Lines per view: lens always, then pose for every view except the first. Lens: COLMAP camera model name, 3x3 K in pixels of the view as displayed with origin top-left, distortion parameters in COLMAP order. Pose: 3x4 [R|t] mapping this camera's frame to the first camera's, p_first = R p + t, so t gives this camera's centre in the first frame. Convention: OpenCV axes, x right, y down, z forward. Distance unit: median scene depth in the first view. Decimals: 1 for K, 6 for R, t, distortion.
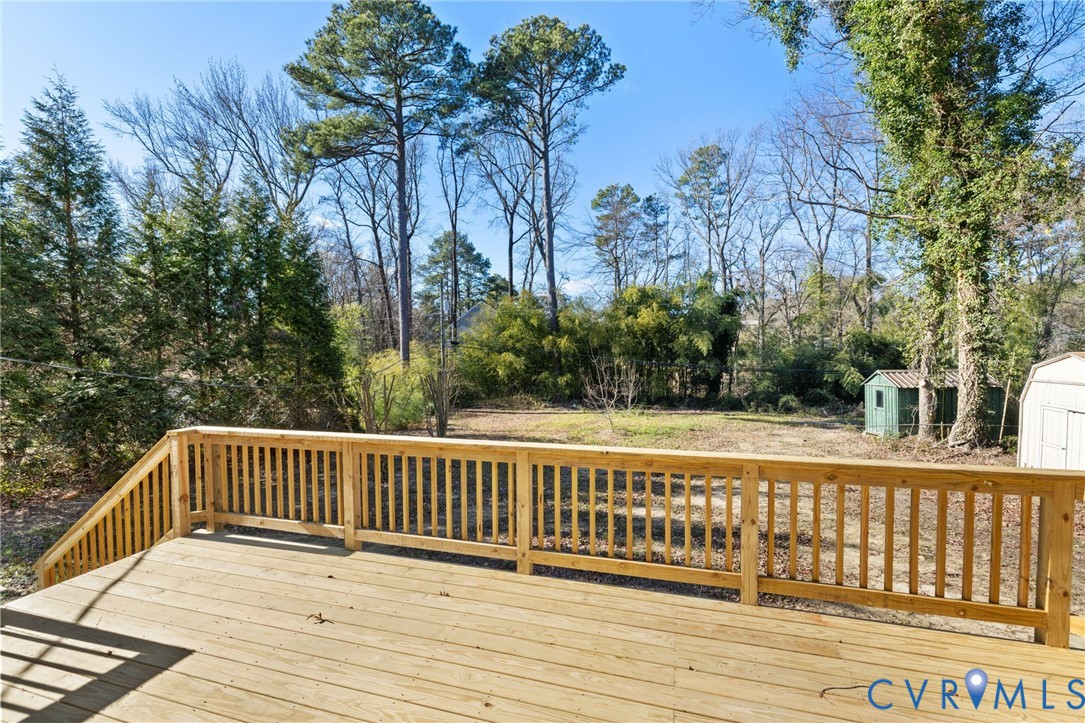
lens RADIAL K [[459.1, 0, 528.0], [0, 459.1, 370.0], [0, 0, 1]] dist [0.001137, 0.000144]
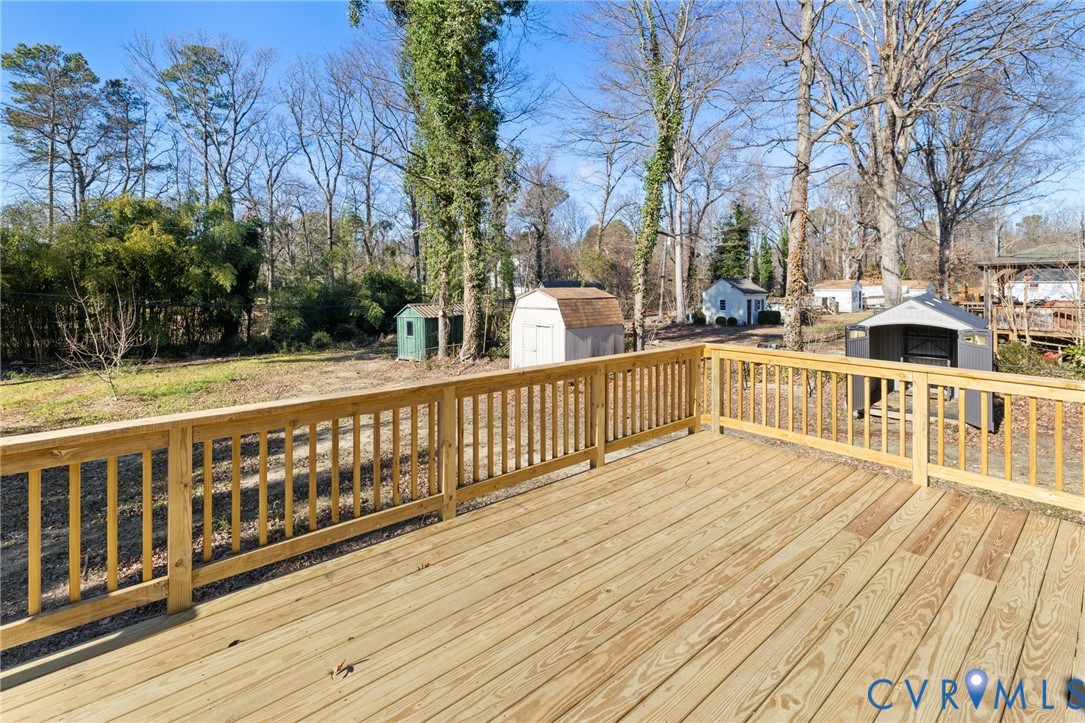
lens RADIAL K [[491.0, 0, 537.2], [0, 491.0, 281.6], [0, 0, 1]] dist [-0.009116, 0.001971]
pose [[0.552053, 0.014768, 0.833678, -0.058998], [0.030127, 0.998837, -0.037643, 0.000322], [-0.833265, 0.045898, 0.550966, 0.021925]]
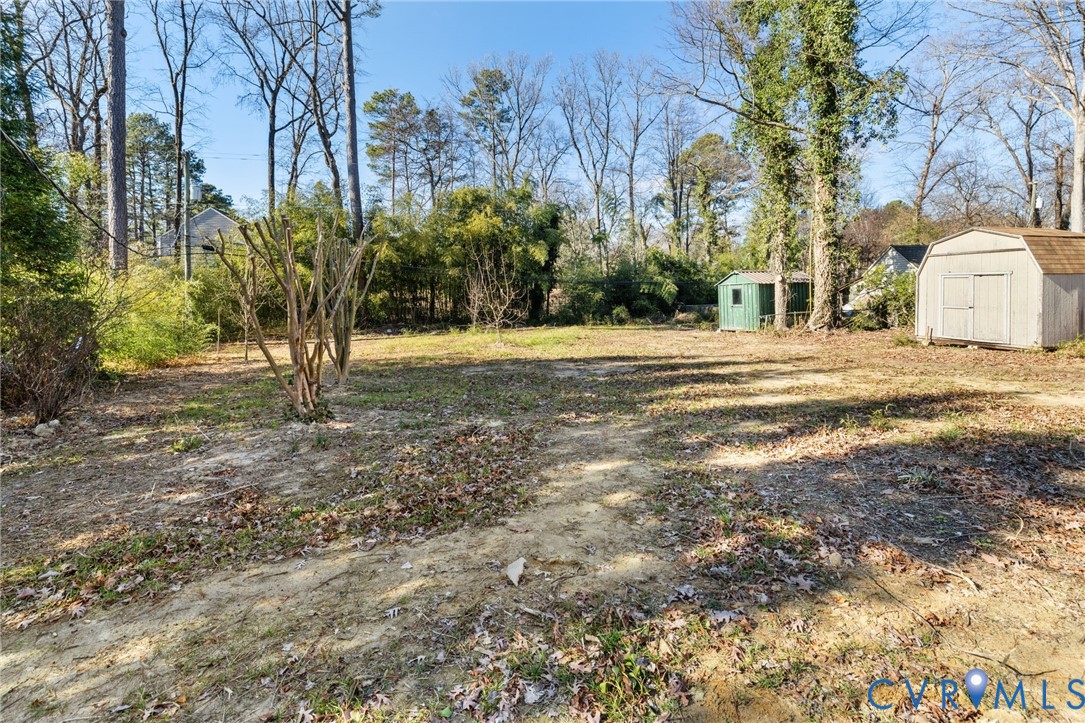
lens RADIAL K [[491.0, 0, 560.9], [0, 491.0, 282.2], [0, 0, 1]] dist [-0.009116, 0.001971]
pose [[0.853694, 0.003849, 0.520761, -0.114249], [0.016866, 0.999244, -0.035035, 0.037138], [-0.520502, 0.038692, 0.852983, 0.135487]]
